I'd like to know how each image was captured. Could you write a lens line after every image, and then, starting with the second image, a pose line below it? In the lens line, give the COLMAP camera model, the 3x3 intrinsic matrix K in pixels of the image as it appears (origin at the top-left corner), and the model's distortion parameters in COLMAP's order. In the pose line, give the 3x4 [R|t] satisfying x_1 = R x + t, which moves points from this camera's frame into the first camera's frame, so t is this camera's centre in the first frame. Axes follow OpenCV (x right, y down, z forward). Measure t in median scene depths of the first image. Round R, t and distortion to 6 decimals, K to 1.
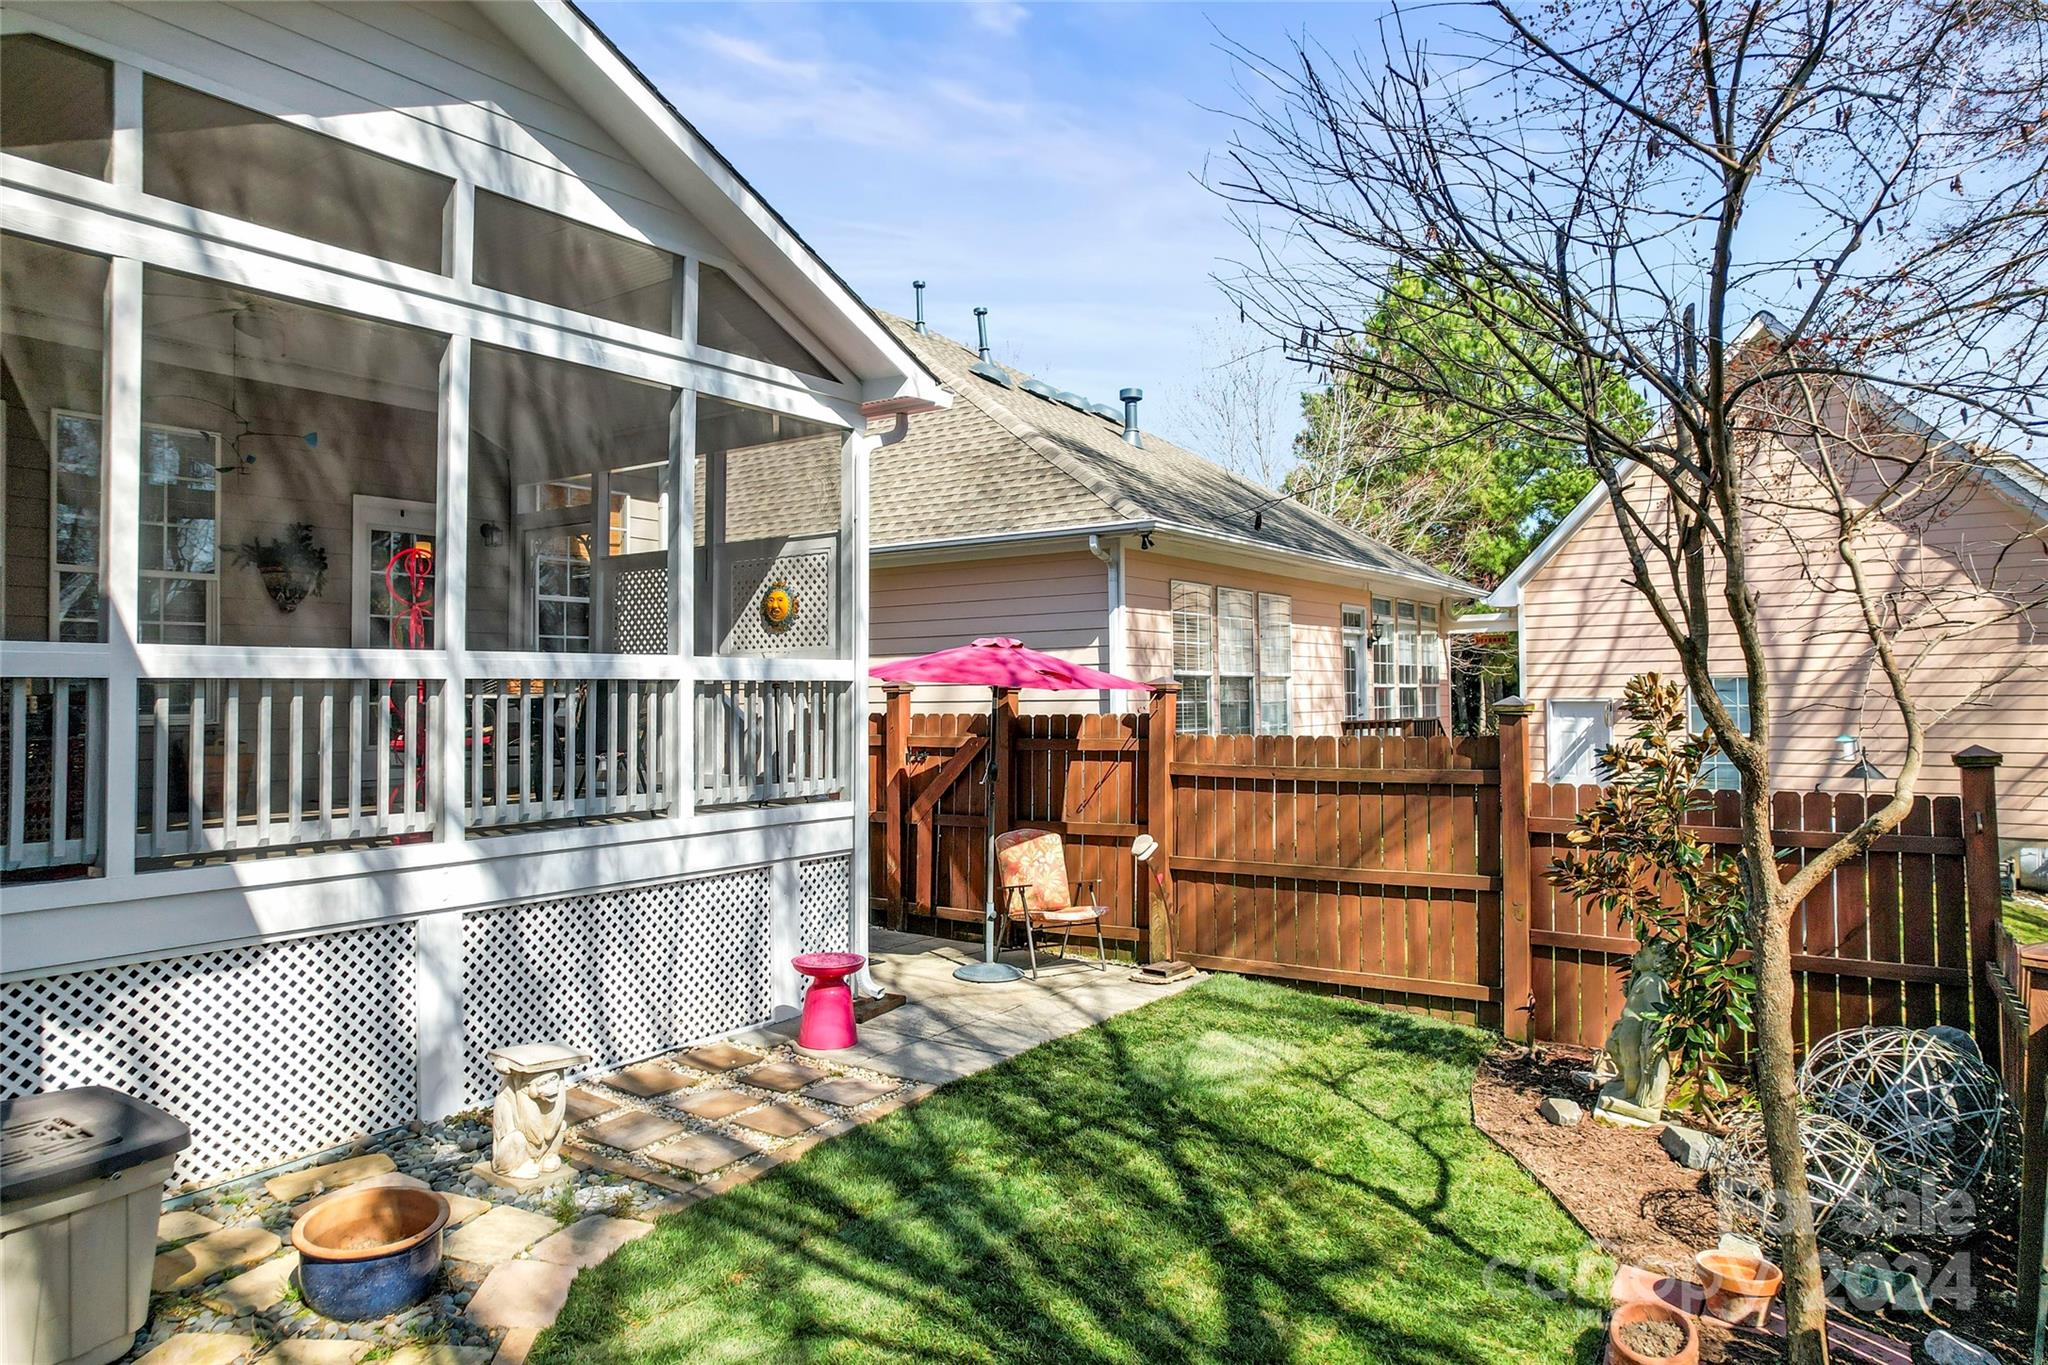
lens RADIAL K [[1309.8, 0, 1024.0], [0, 1309.8, 682.5], [0, 0, 1]] dist [-0.026242, -0.000095]
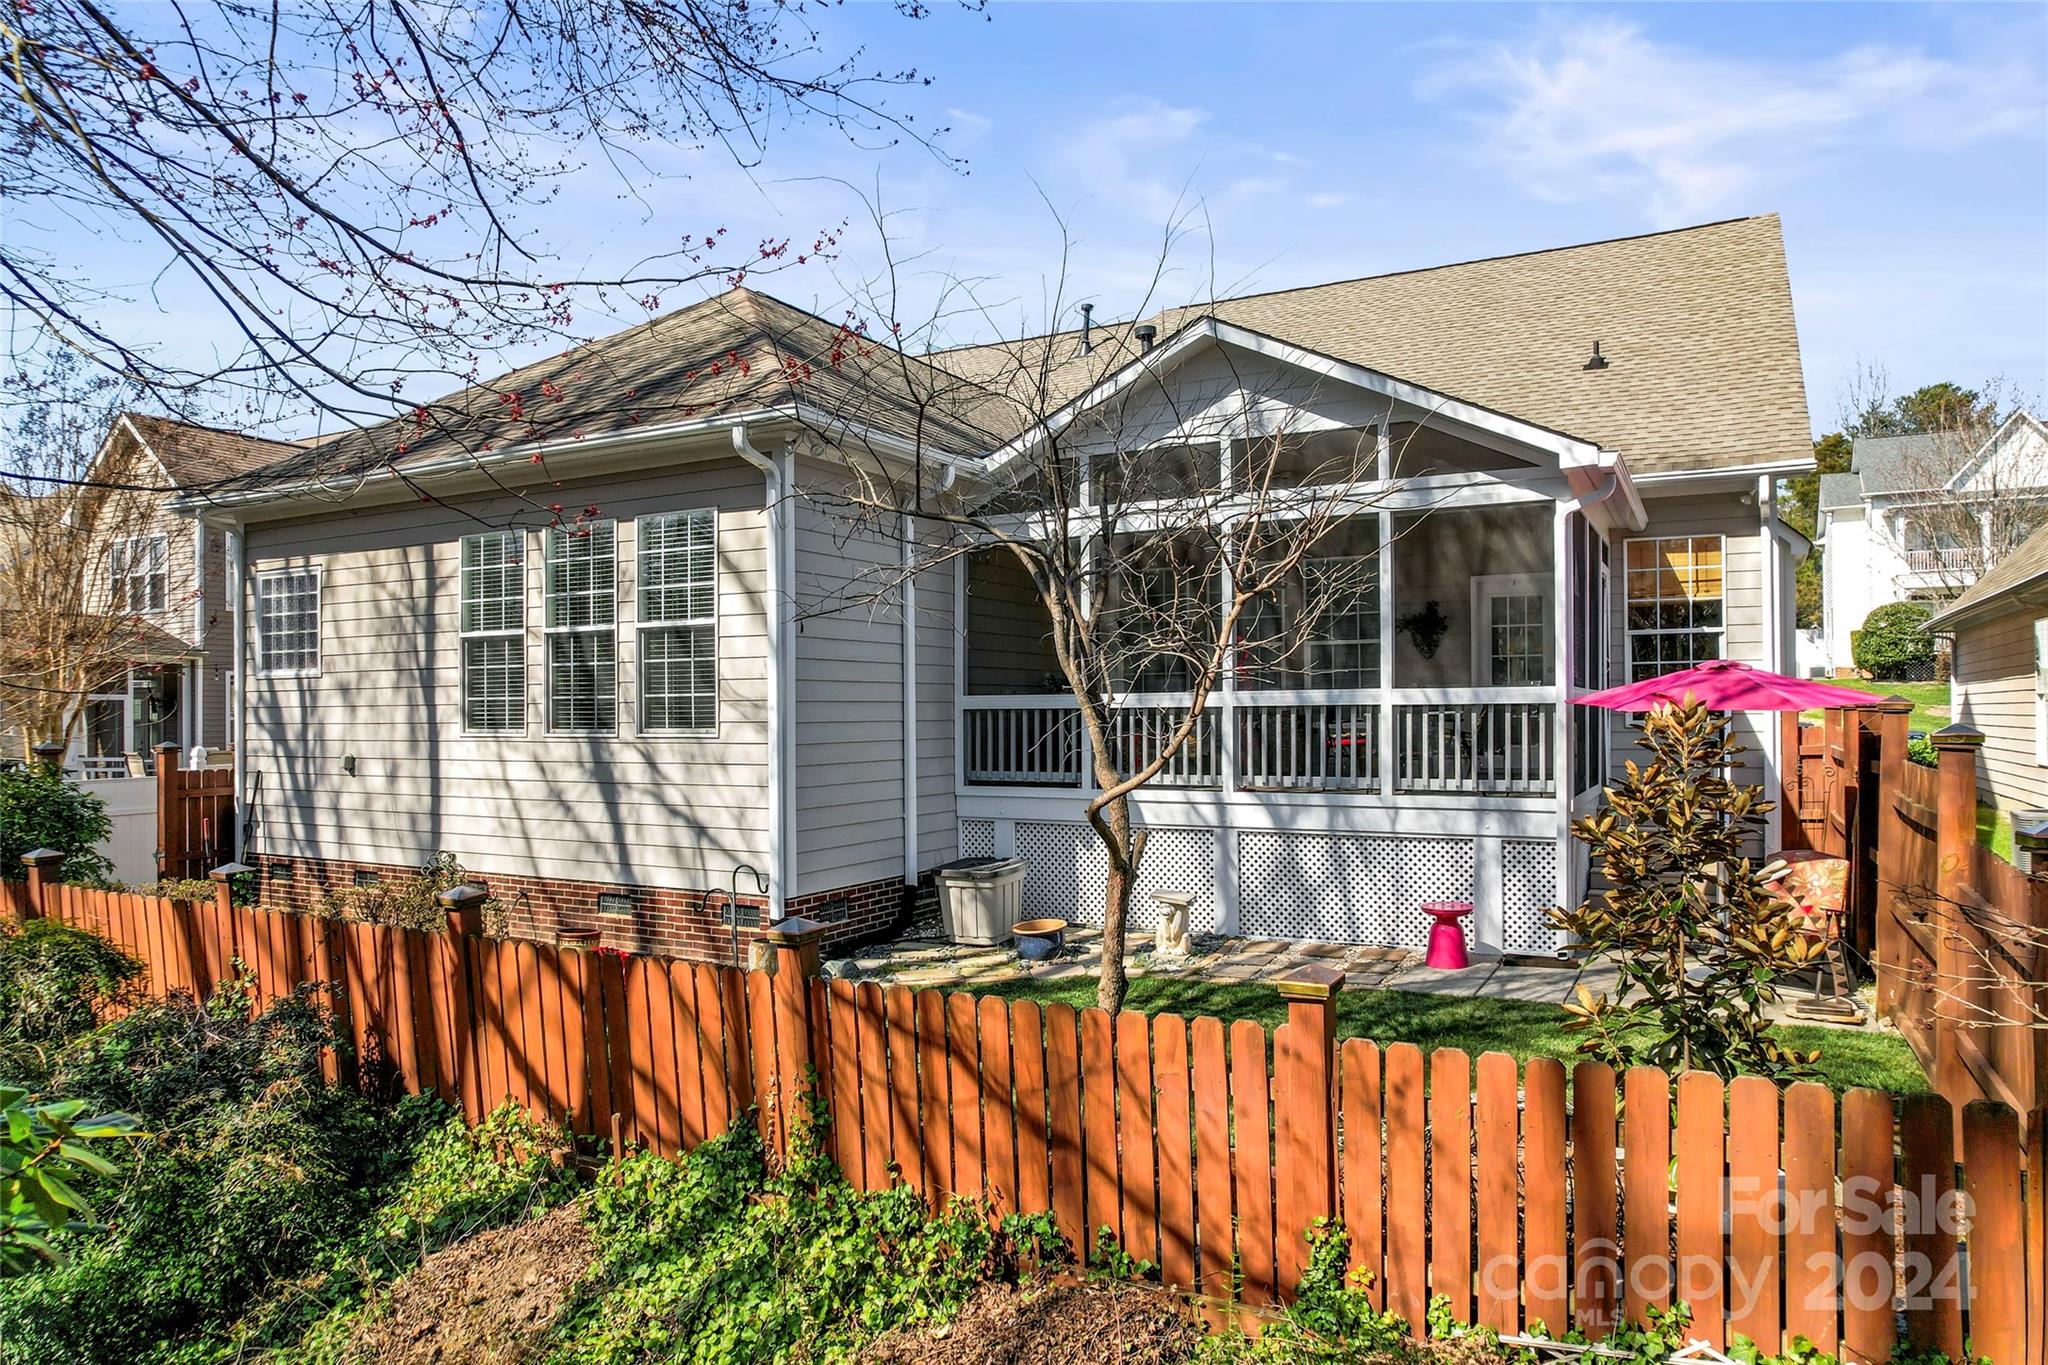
lens RADIAL K [[1309.8, 0, 1024.0], [0, 1309.8, 682.5], [0, 0, 1]] dist [-0.026242, -0.000095]
pose [[0.096674, -0.026430, -0.994965, 1.299030], [0.005998, 0.999645, -0.025971, 0.011598], [0.995298, -0.003457, 0.096798, 0.463924]]
